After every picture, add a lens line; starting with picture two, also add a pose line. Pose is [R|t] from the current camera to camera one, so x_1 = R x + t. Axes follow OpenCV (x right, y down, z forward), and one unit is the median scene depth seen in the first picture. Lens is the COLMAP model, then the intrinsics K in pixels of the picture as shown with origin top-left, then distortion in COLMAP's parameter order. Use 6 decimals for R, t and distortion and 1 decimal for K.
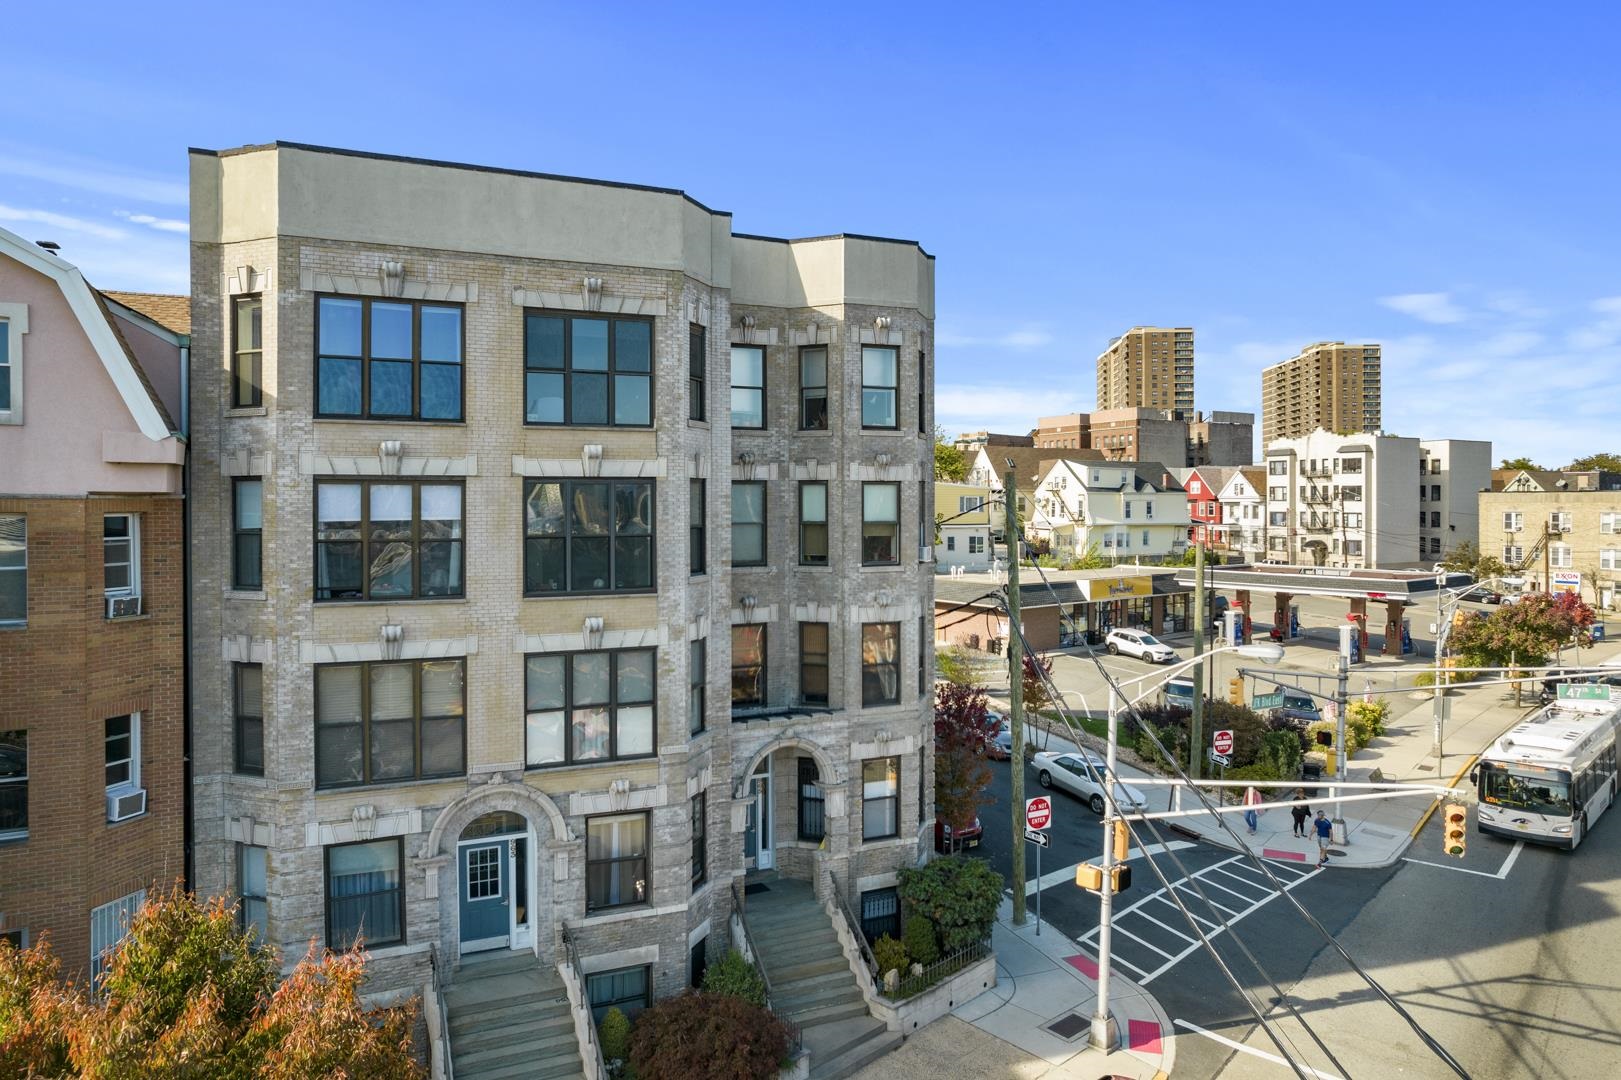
lens RADIAL K [[1055.7, 0, 821.0], [0, 1055.7, 506.6], [0, 0, 1]] dist [-0.058056, 0.040282]
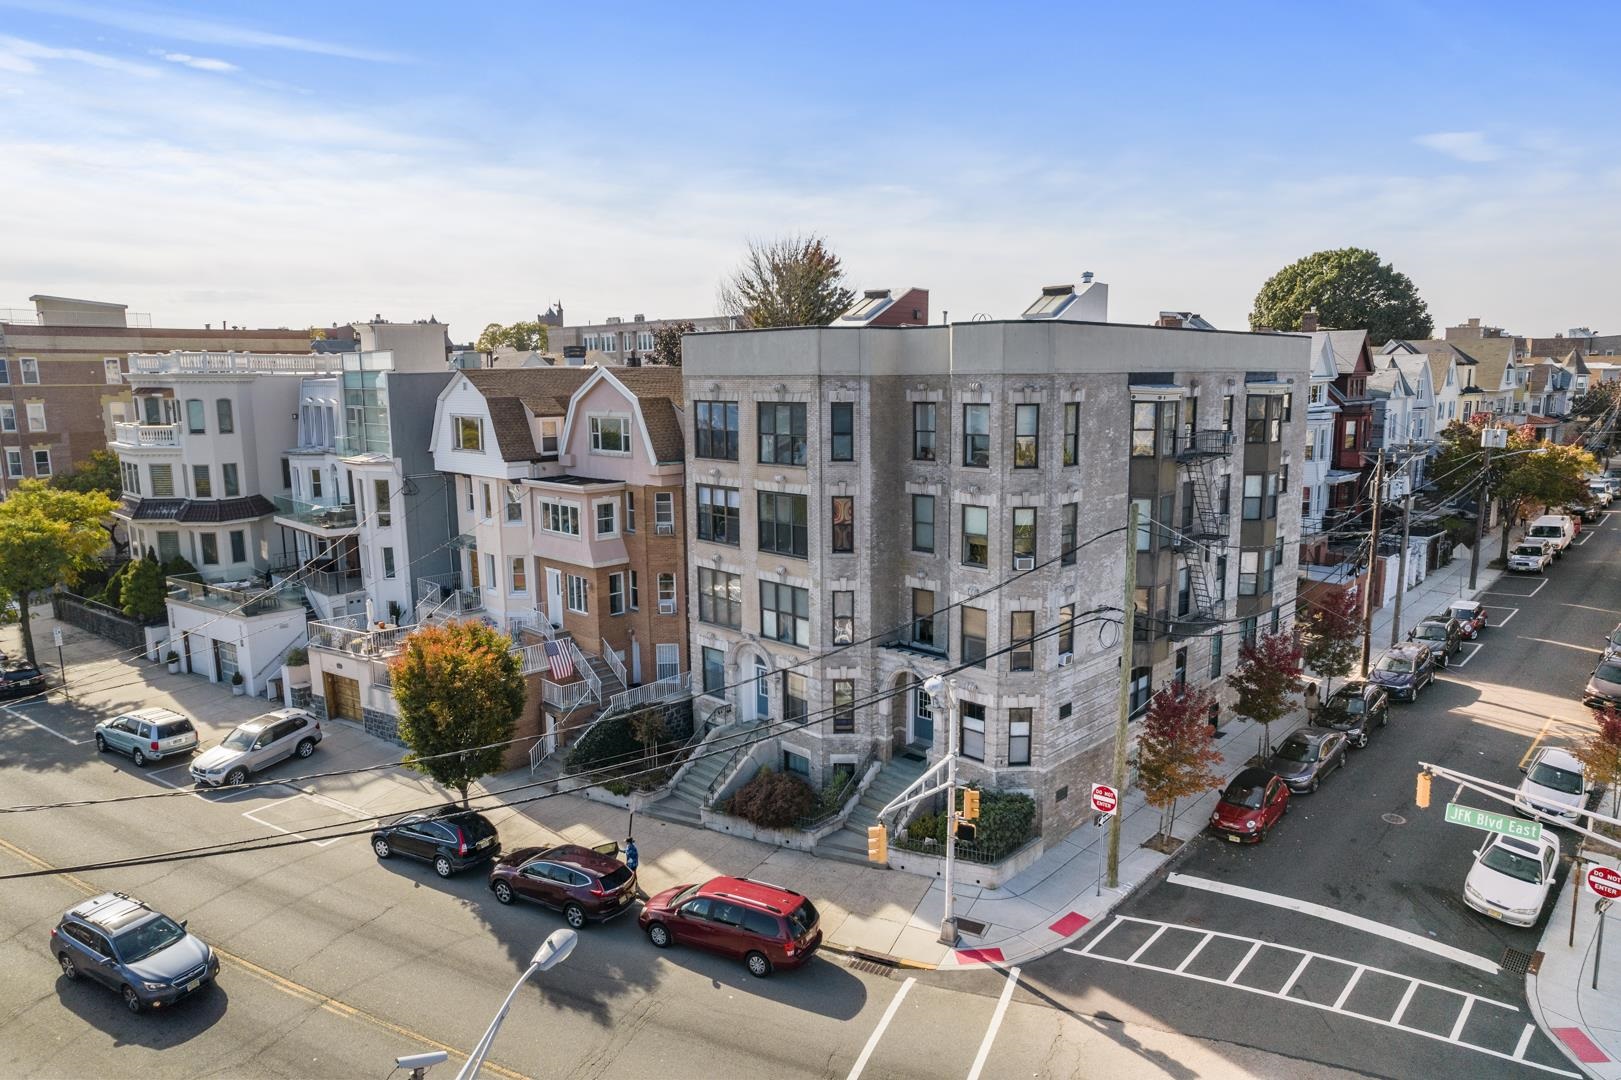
lens RADIAL K [[1055.7, 0, 804.3], [0, 1055.7, 544.2], [0, 0, 1]] dist [-0.058056, 0.040282]
pose [[0.323227, 0.152197, -0.934002, 1.531755], [0.002730, 0.986828, 0.161750, -0.236273], [0.946318, -0.054831, 0.318554, 0.438480]]
